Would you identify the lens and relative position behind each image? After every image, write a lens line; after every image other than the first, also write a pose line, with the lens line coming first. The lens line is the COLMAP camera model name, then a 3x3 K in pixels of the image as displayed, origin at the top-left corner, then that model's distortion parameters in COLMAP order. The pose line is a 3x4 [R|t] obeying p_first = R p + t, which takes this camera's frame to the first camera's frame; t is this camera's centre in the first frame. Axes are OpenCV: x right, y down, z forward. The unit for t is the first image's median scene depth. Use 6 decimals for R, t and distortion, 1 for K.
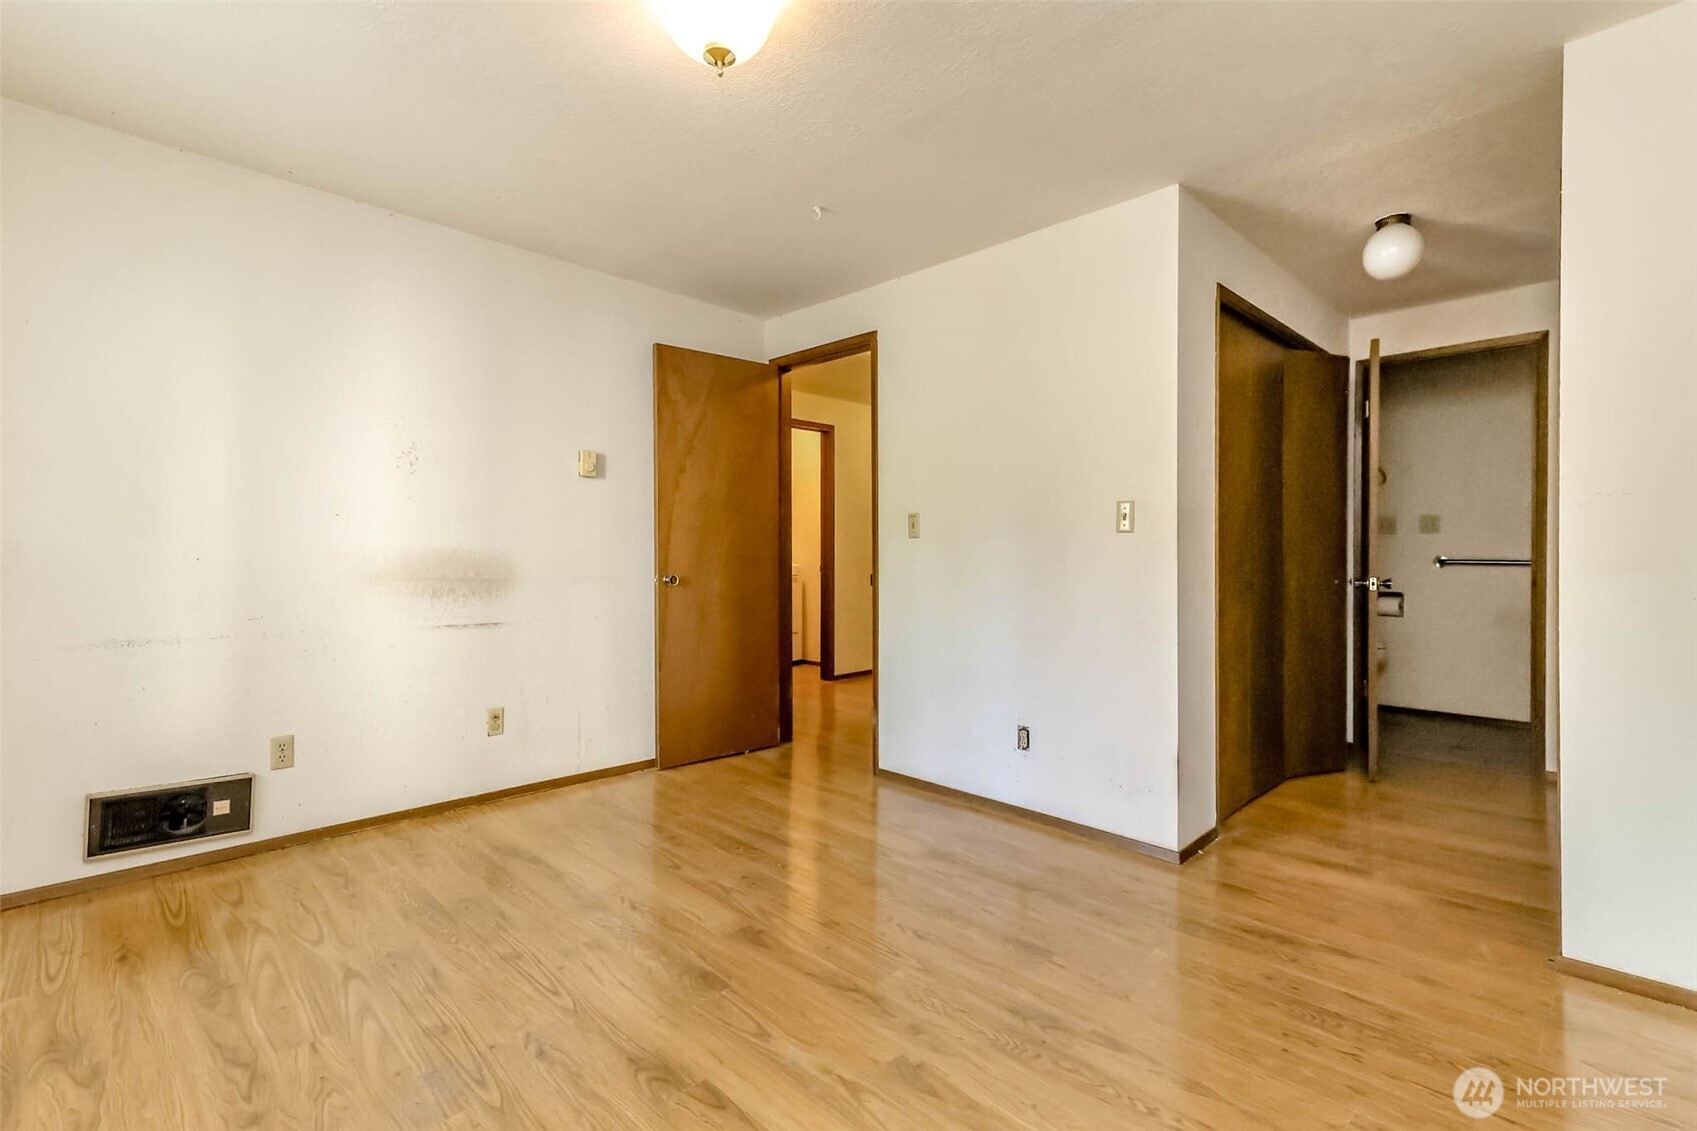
lens RADIAL K [[764.9, 0, 848.5], [0, 764.9, 552.7], [0, 0, 1]] dist [0.018152, 0.000059]
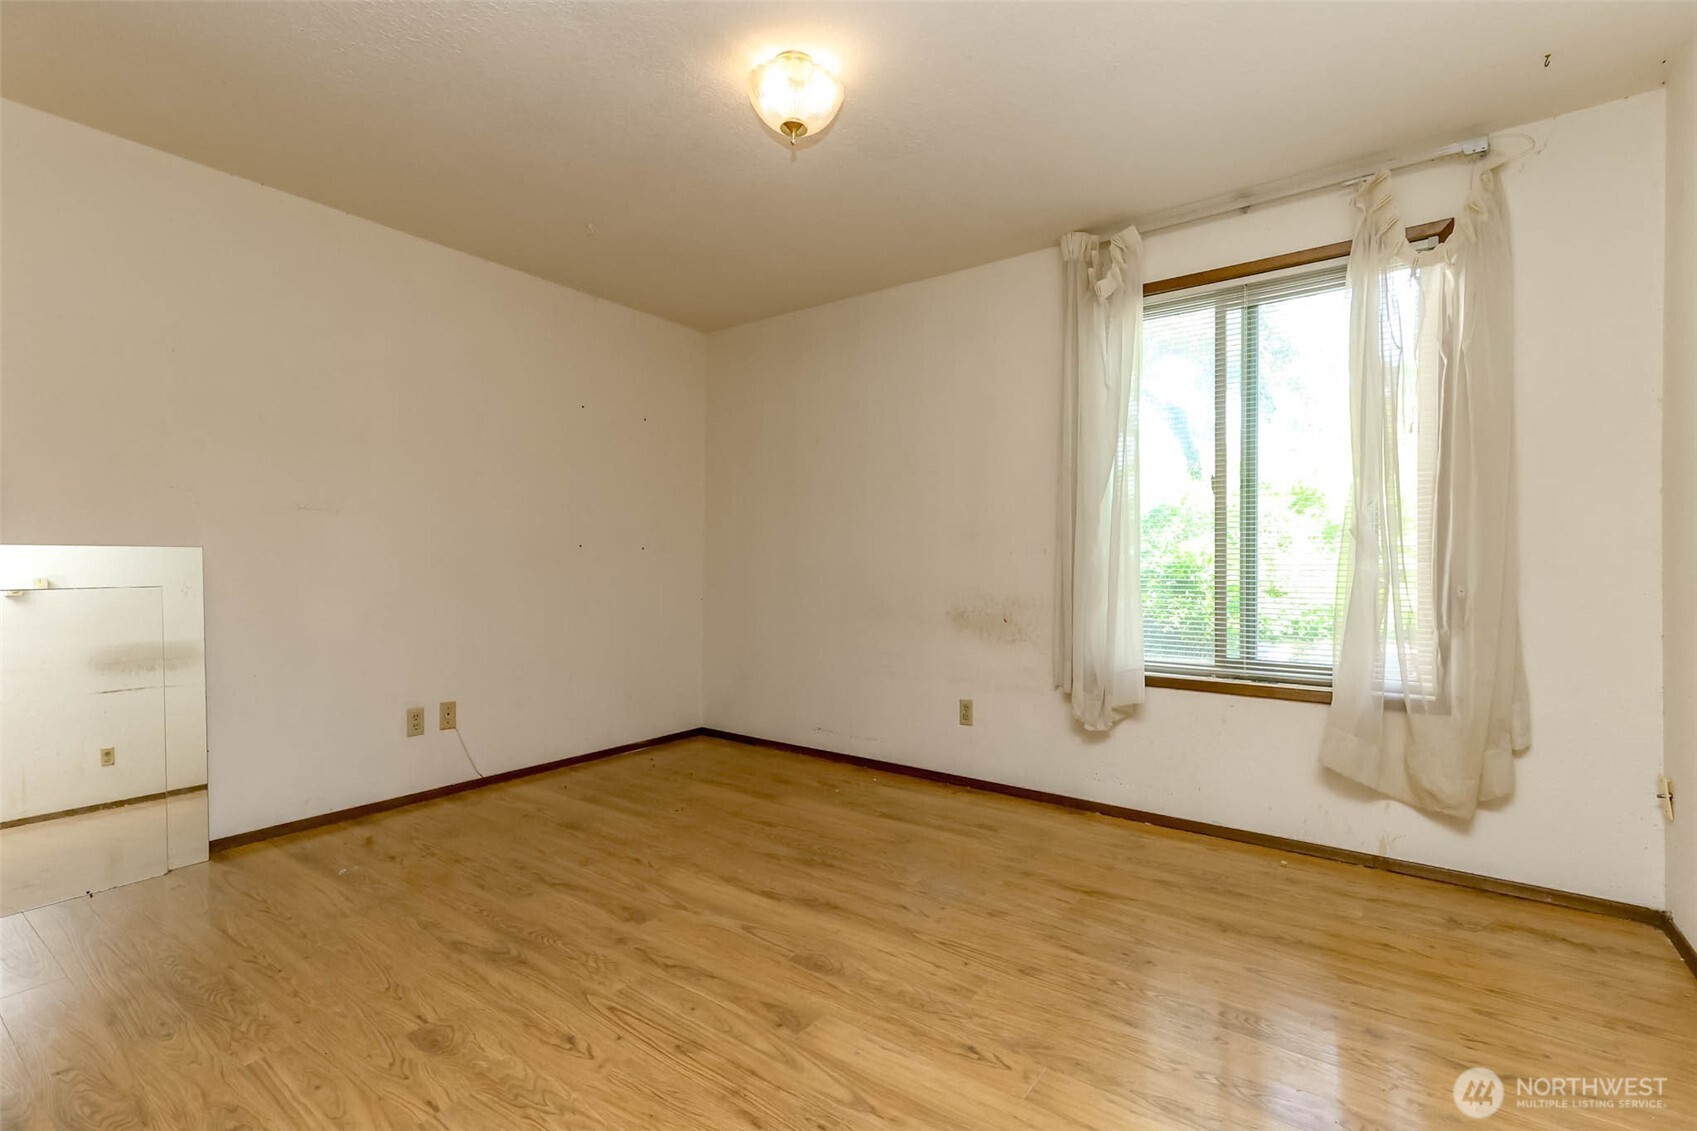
lens RADIAL K [[777.2, 0, 850.6], [0, 777.2, 561.3], [0, 0, 1]] dist [0.018363, 0.000668]
pose [[-0.987654, -0.009560, -0.156356, -0.044425], [-0.008408, 0.999932, -0.008032, 0.017707], [0.156423, -0.006618, -0.987668, 1.428950]]
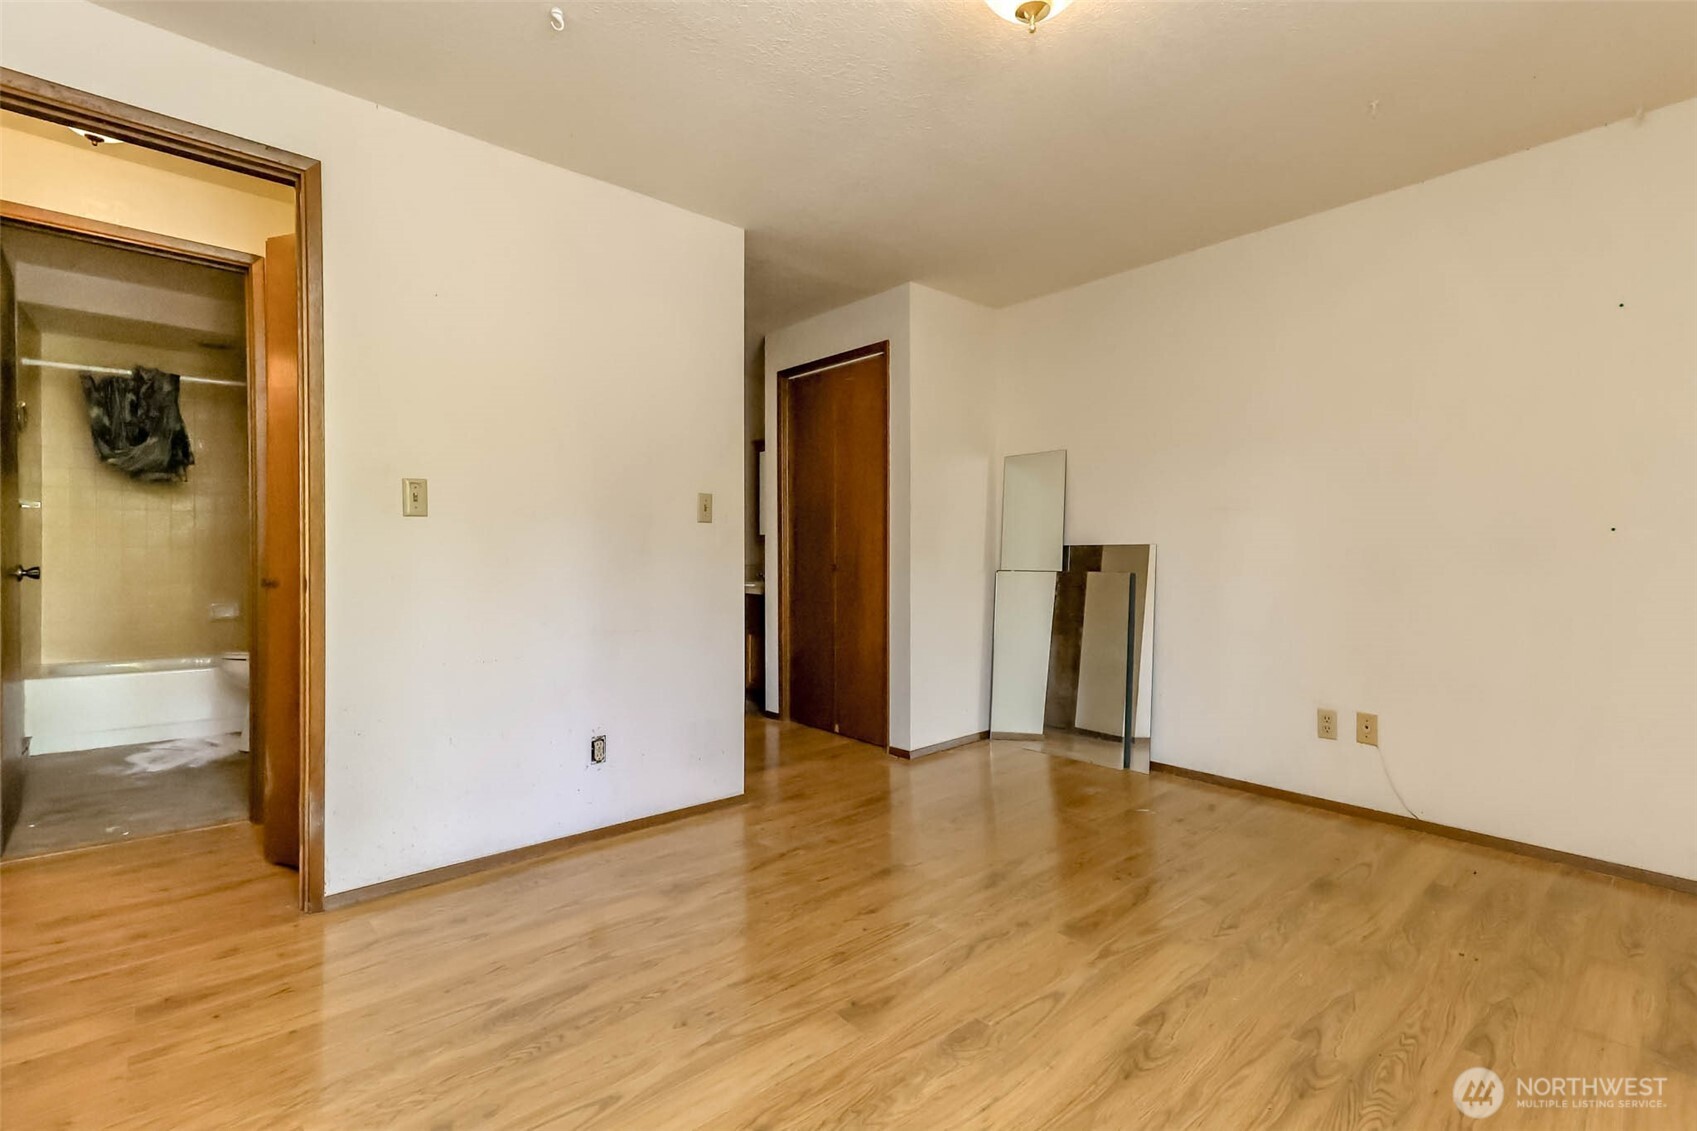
lens RADIAL K [[764.9, 0, 848.5], [0, 764.9, 552.7], [0, 0, 1]] dist [0.018152, 0.000059]
pose [[0.070406, -0.007540, 0.997490, -0.730662], [-0.004197, 0.999960, 0.007855, 0.007105], [-0.997510, -0.004739, 0.070372, 0.750769]]
